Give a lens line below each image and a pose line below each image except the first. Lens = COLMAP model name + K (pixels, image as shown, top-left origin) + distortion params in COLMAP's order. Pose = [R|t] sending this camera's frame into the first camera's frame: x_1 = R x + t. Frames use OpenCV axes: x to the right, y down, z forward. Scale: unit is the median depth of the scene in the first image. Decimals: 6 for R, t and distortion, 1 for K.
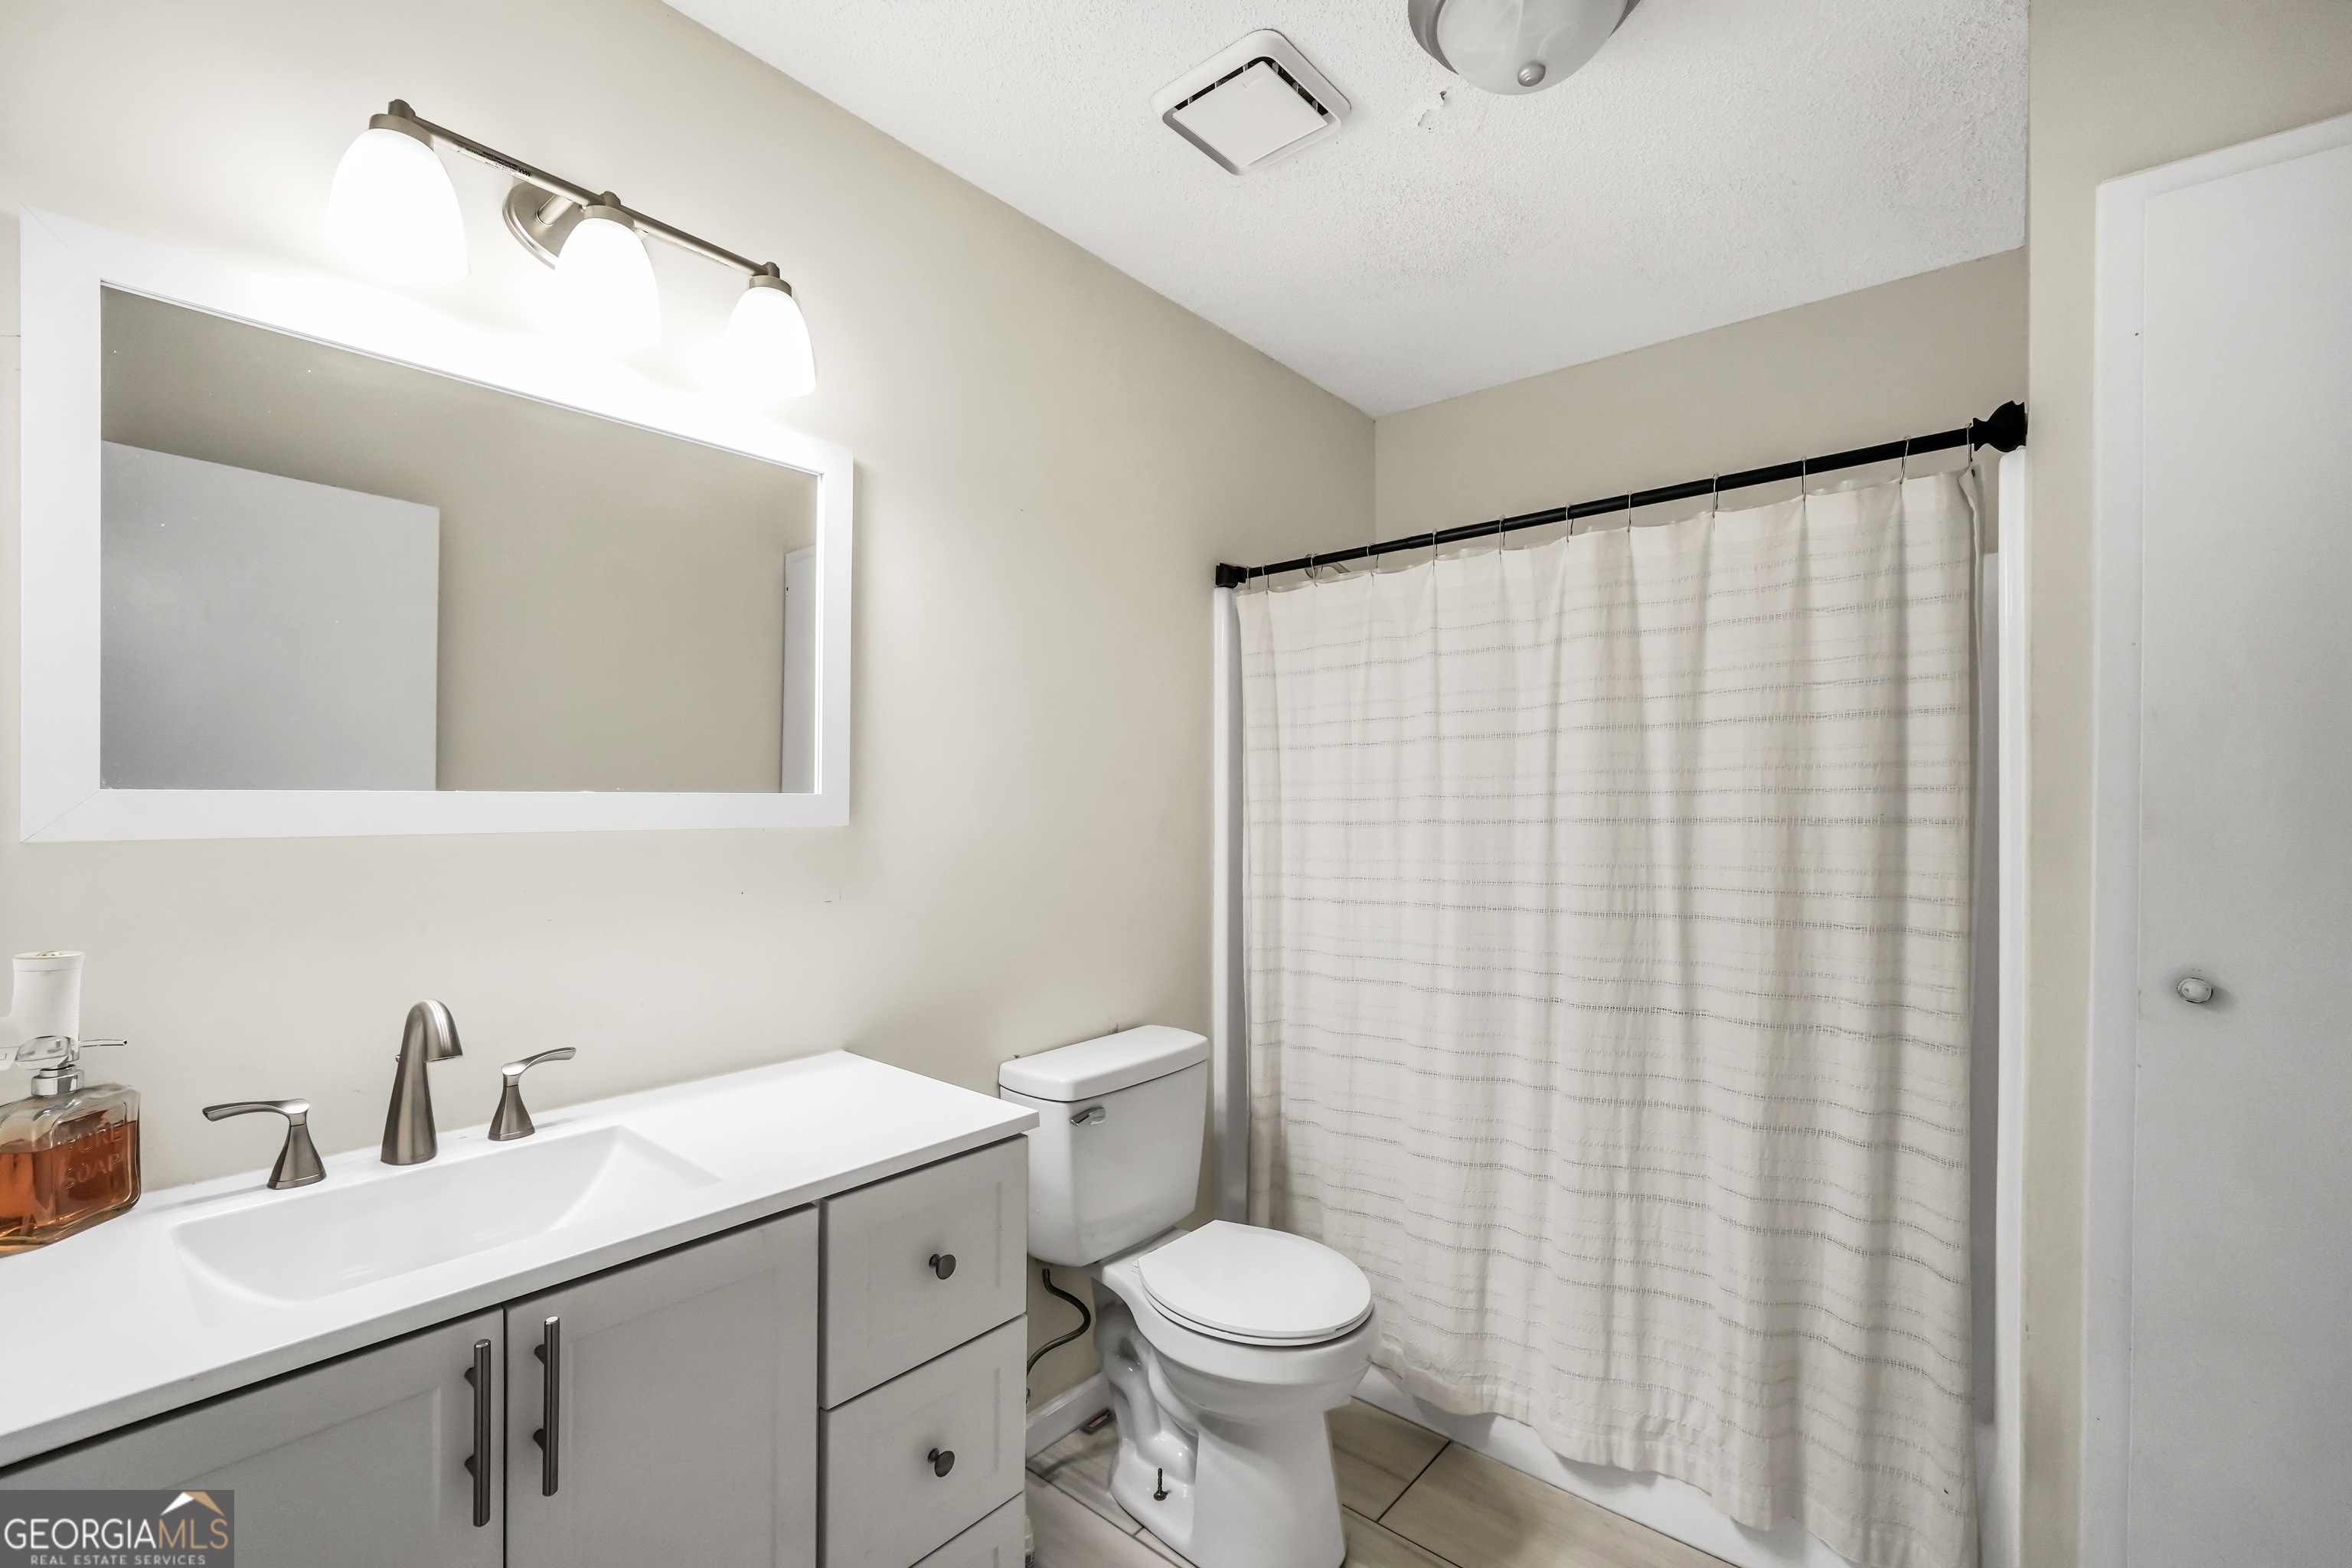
lens RADIAL K [[1010.9, 0, 1173.8], [0, 1010.9, 795.6], [0, 0, 1]] dist [-0.010284, 0.000866]
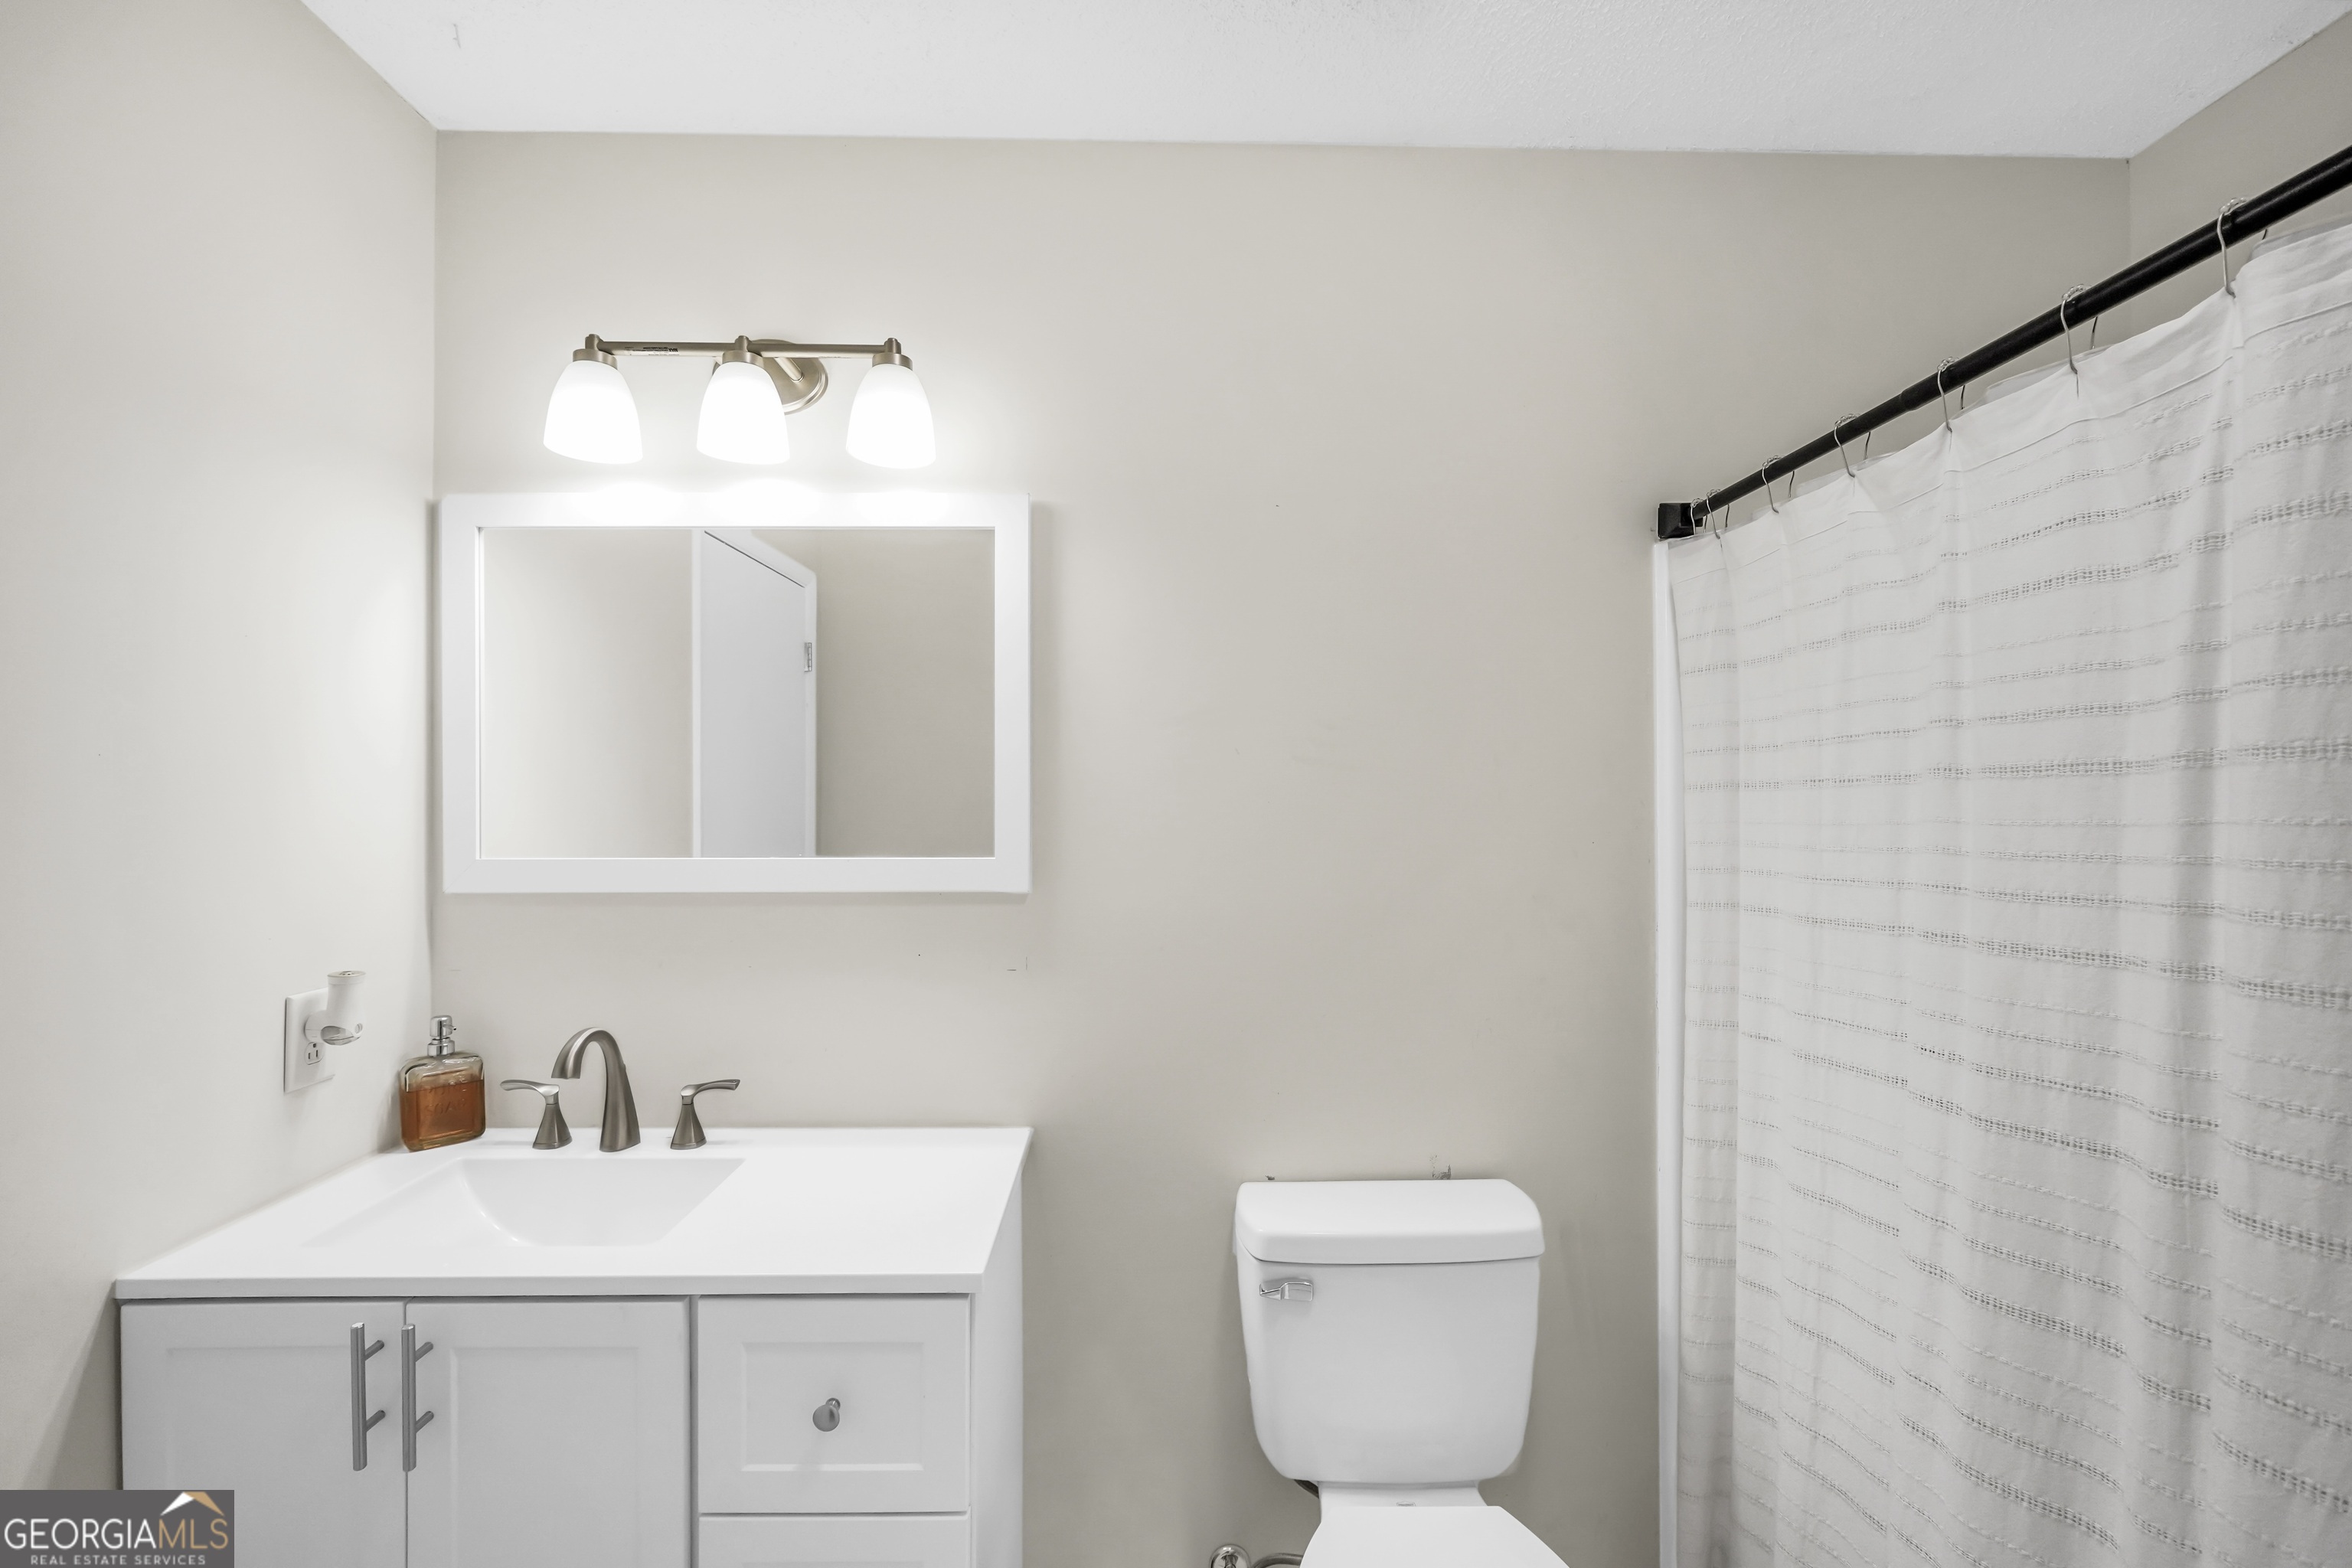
lens RADIAL K [[1010.9, 0, 1177.0], [0, 1010.9, 782.5], [0, 0, 1]] dist [-0.010284, 0.000866]
pose [[0.659084, -0.011662, -0.751979, 0.413820], [0.005013, 0.999926, -0.011113, -0.052245], [0.752053, 0.003555, 0.659093, 0.409646]]
